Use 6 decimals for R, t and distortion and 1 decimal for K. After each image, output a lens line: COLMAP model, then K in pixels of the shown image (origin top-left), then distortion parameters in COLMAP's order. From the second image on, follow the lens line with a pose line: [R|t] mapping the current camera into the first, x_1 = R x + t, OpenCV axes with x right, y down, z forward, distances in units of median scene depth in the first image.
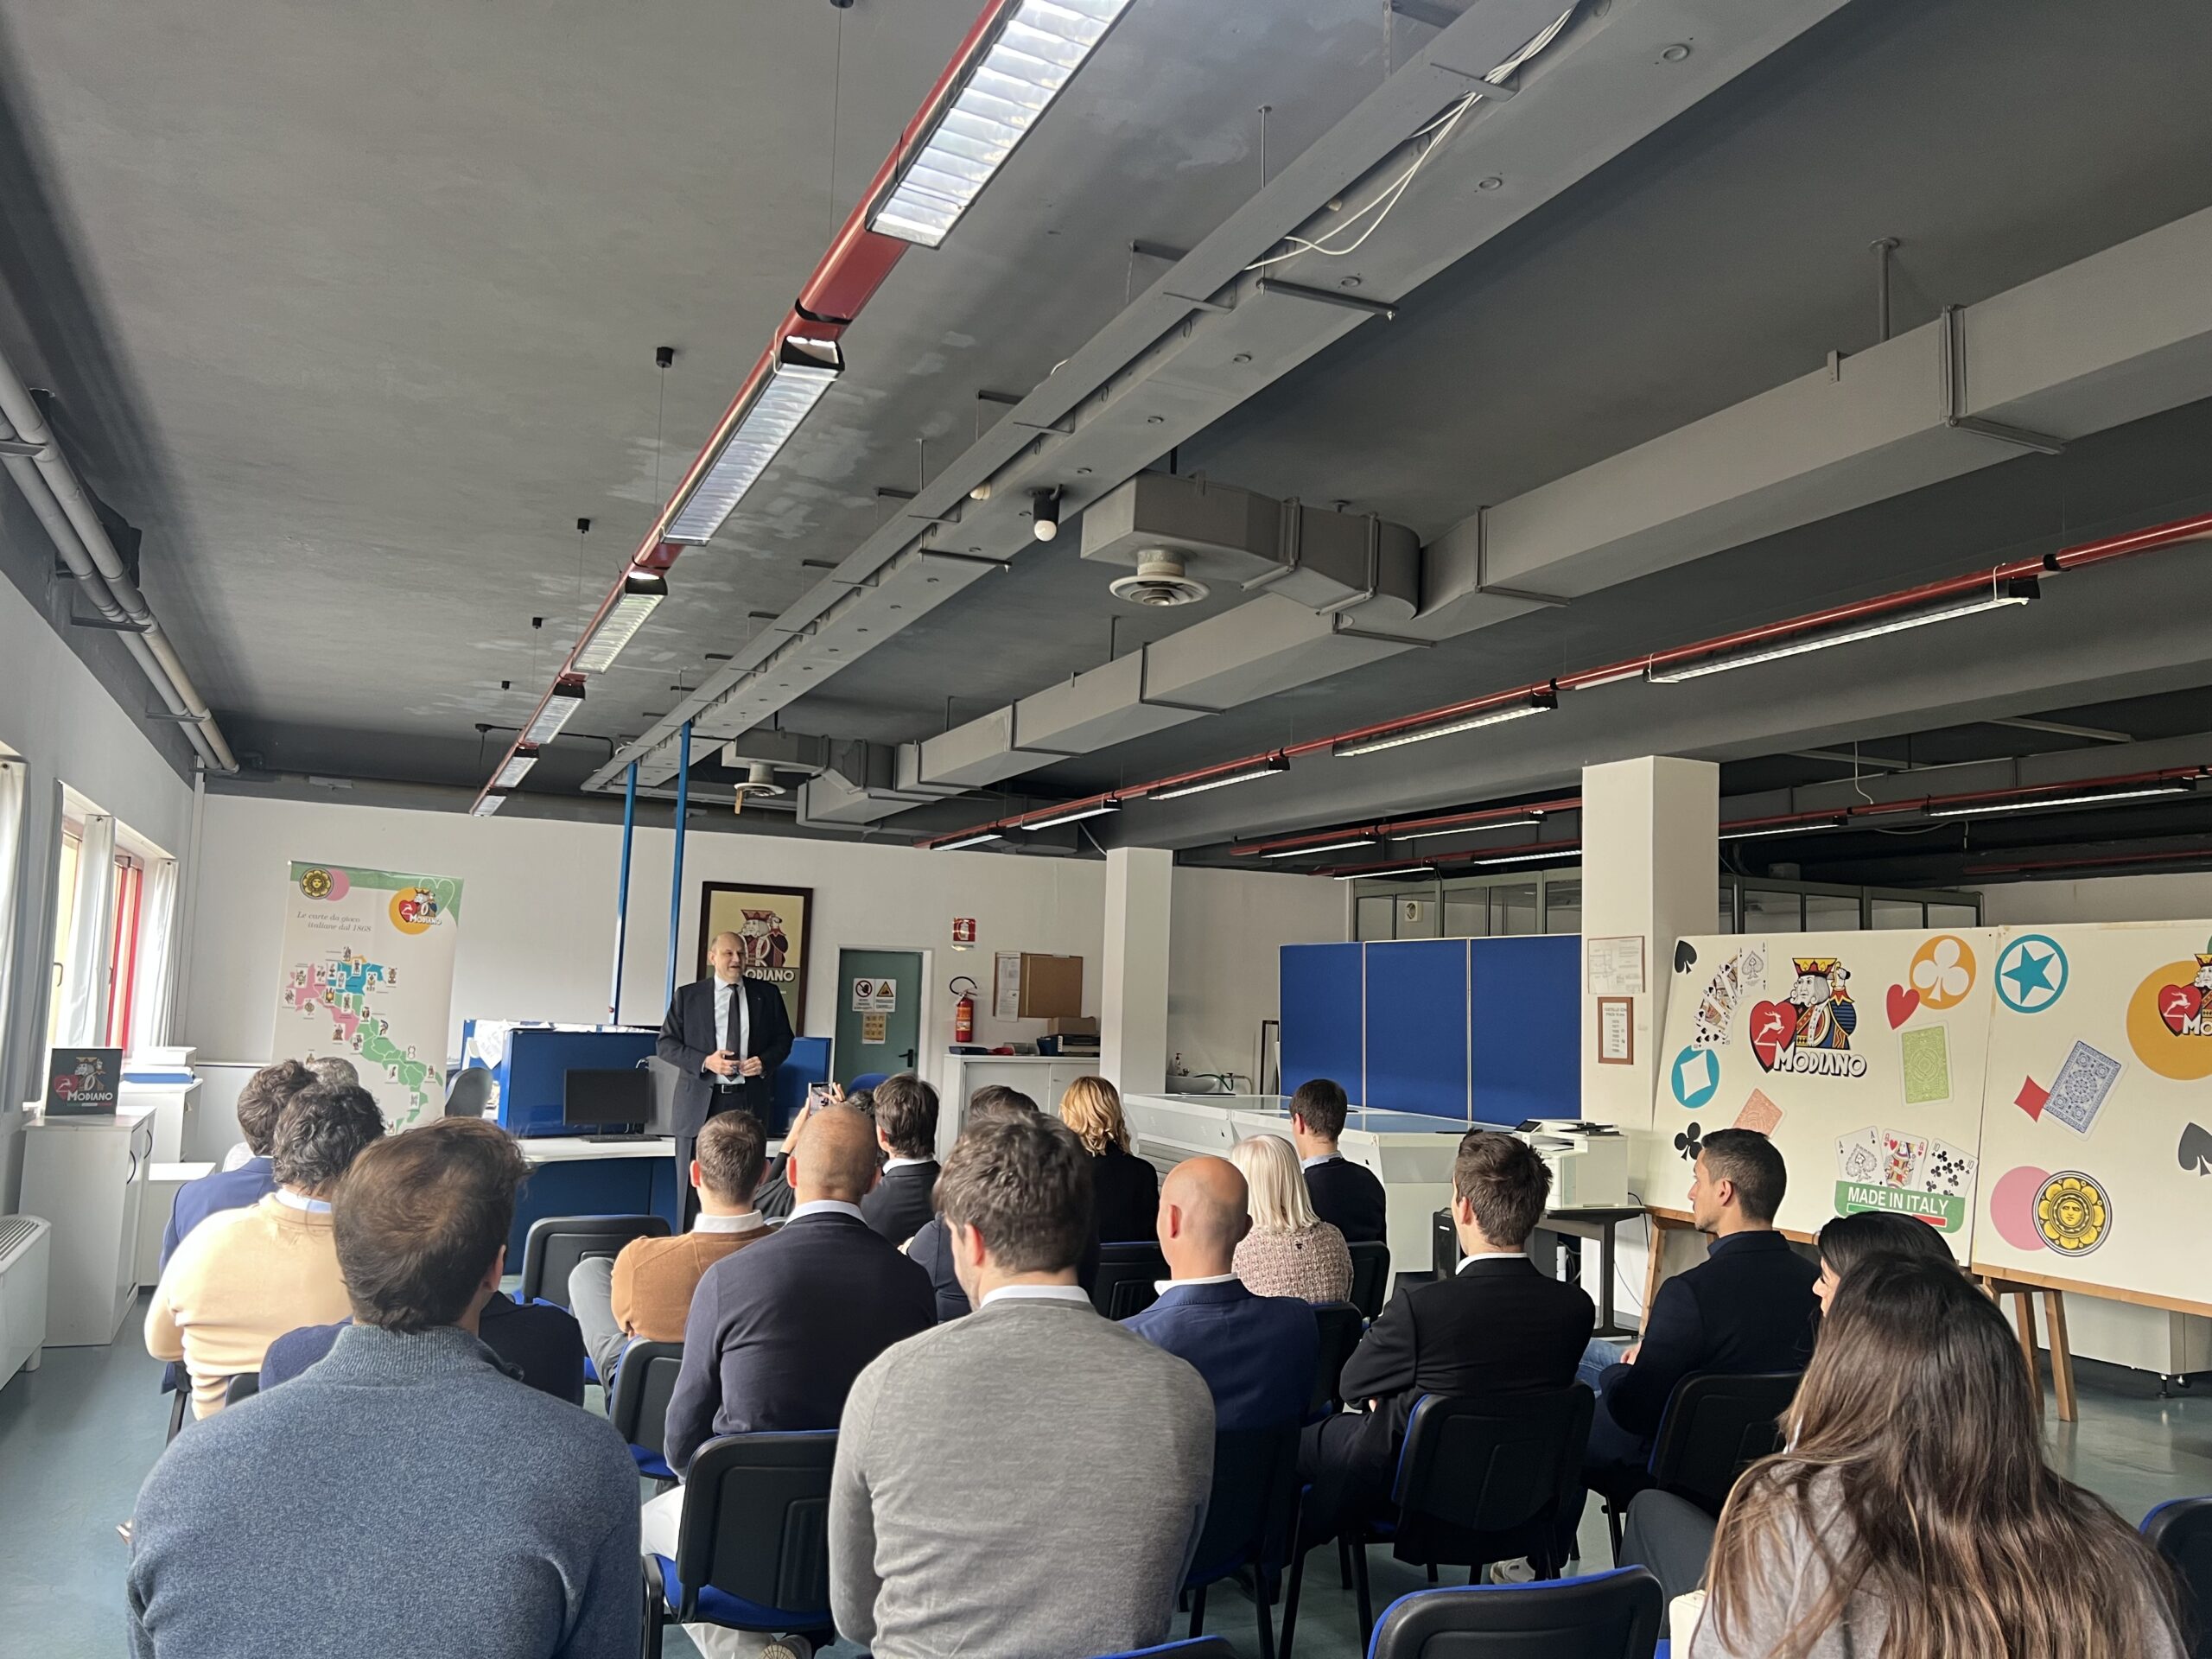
lens RADIAL K [[1690.2, 0, 1106.0], [0, 1690.2, 829.5], [0, 0, 1]] dist [0.063989, 0.002562]
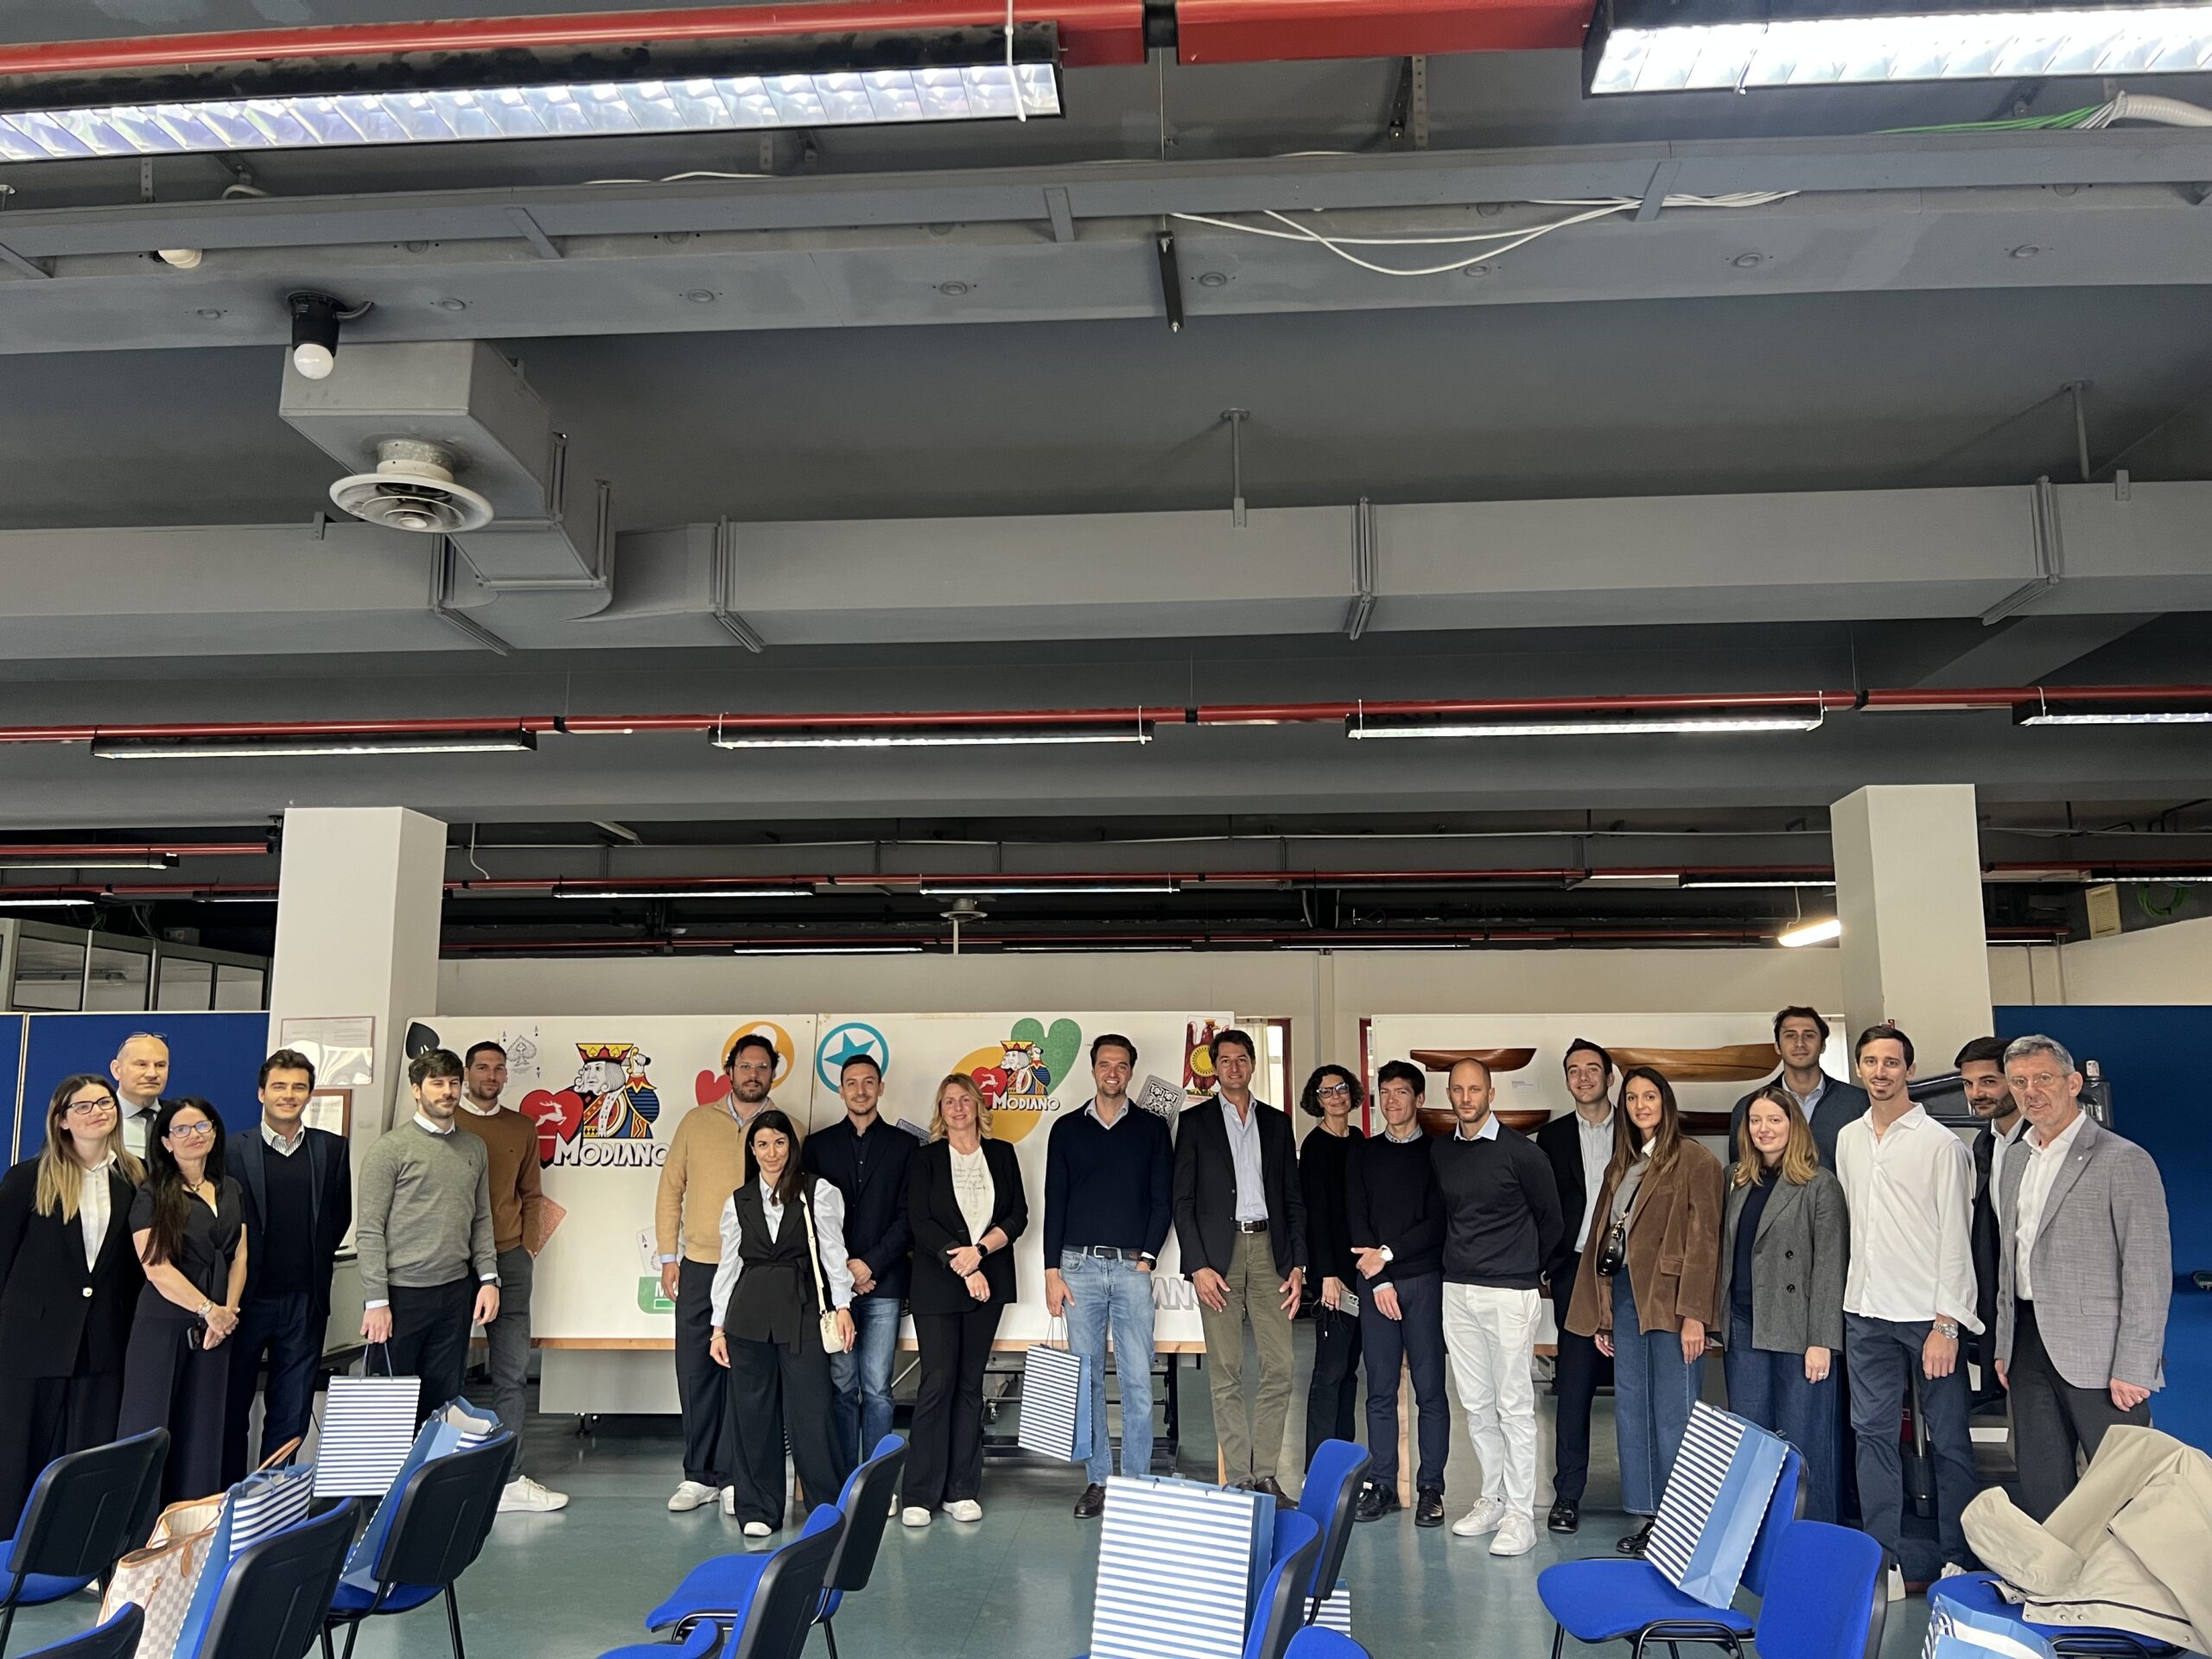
lens RADIAL K [[1690.2, 0, 1106.0], [0, 1690.2, 829.5], [0, 0, 1]] dist [0.063989, 0.002562]
pose [[0.466843, 0.109513, 0.877533, -0.303583], [-0.075993, 0.993600, -0.083570, 0.015181], [-0.881069, -0.027672, 0.472178, 0.314129]]
